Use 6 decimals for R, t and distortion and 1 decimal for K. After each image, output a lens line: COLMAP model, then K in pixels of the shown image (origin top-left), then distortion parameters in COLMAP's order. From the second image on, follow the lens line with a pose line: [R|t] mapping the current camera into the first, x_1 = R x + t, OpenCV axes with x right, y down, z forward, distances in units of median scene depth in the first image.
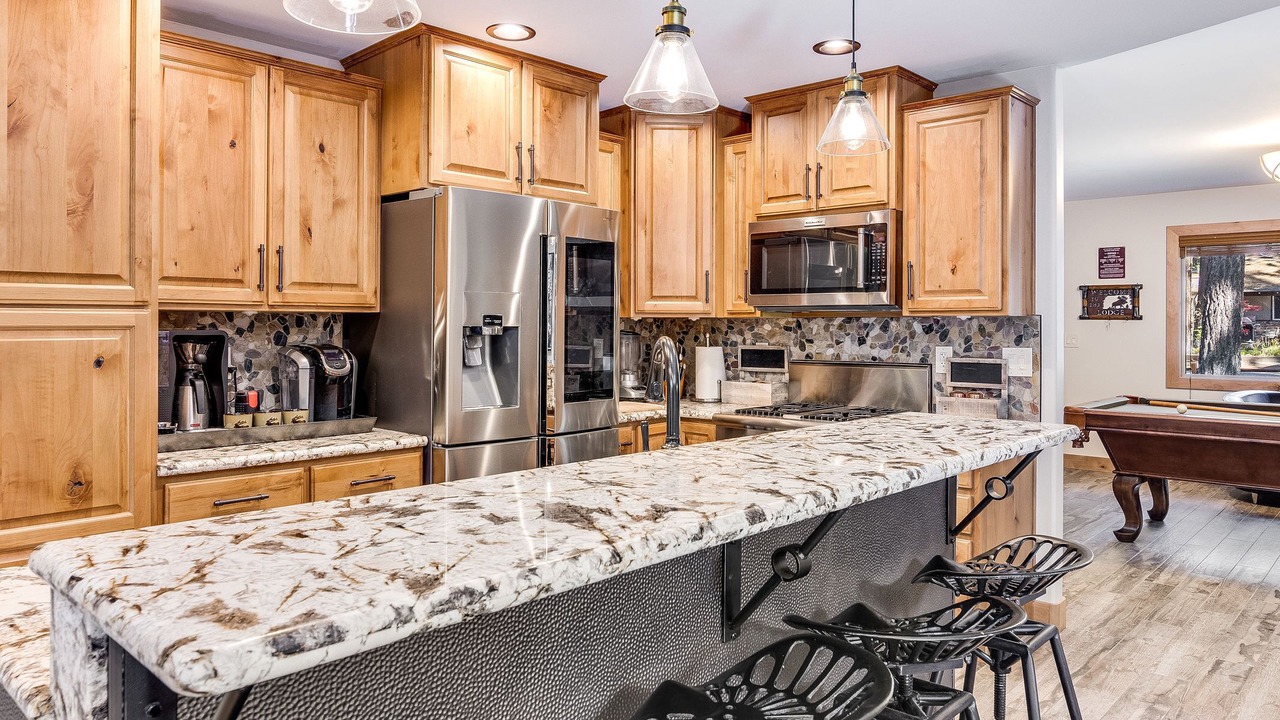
lens RADIAL K [[873.7, 0, 675.5], [0, 873.7, 317.4], [0, 0, 1]] dist [0.032120, -0.047897]
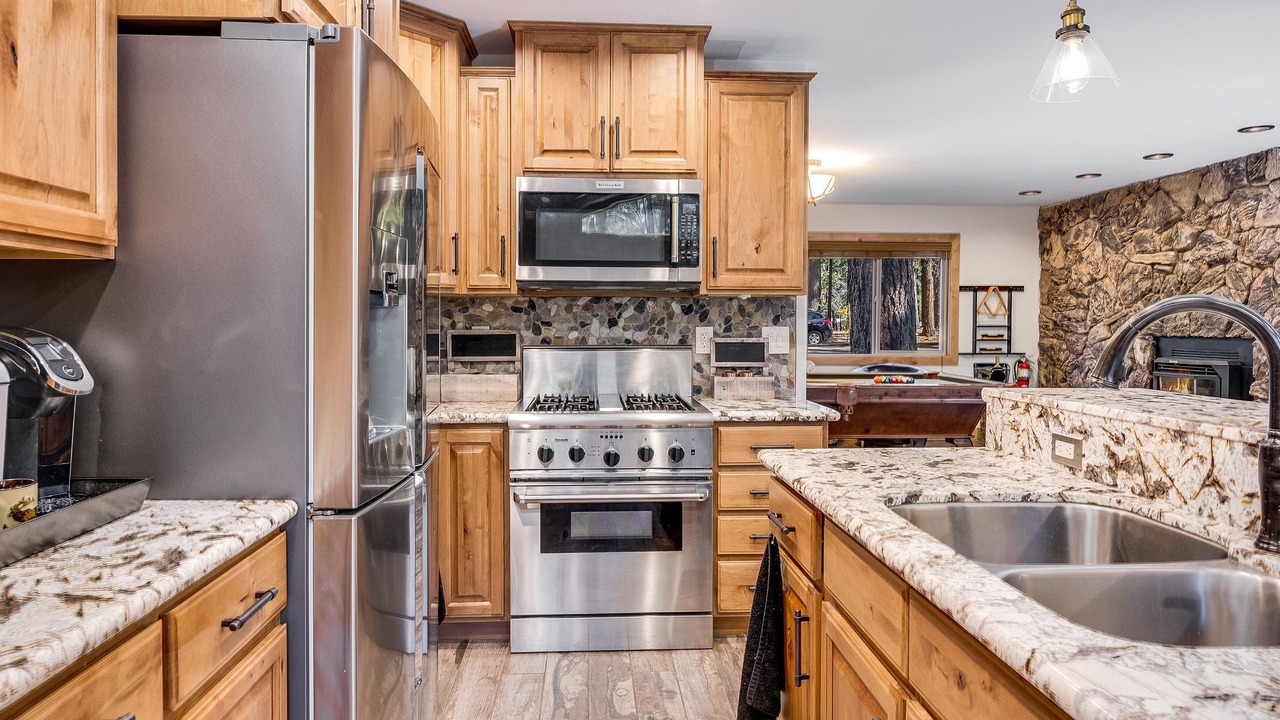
lens RADIAL K [[791.4, 0, 639.9], [0, 791.4, 335.9], [0, 0, 1]] dist [-0.003286, -0.002949]
pose [[0.711374, -0.015282, 0.702647, -0.393723], [-0.005073, 0.999626, 0.026877, 0.020643], [-0.702795, -0.022684, 0.711031, 0.437479]]
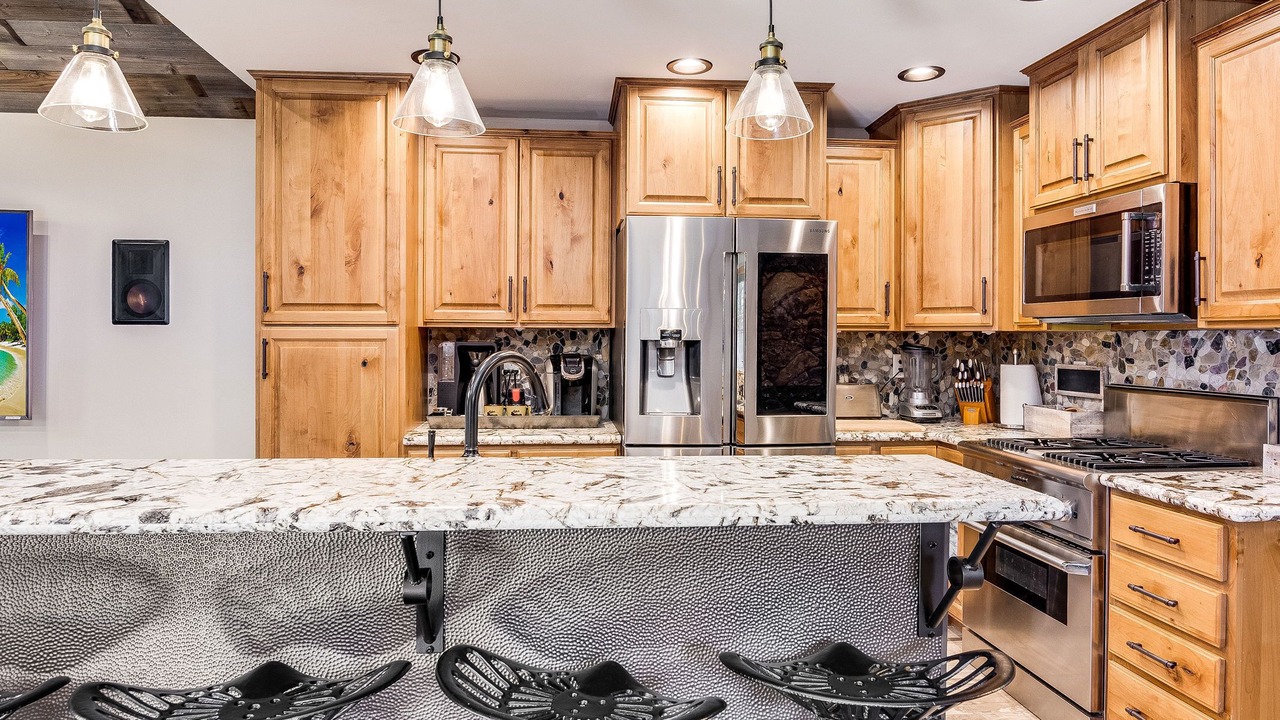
lens RADIAL K [[791.4, 0, 639.9], [0, 791.4, 335.9], [0, 0, 1]] dist [-0.003286, -0.002949]
pose [[0.732625, 0.000970, -0.680632, 0.368507], [0.003036, 0.999984, 0.004693, 0.000183], [0.680626, -0.005504, 0.732611, 0.212749]]
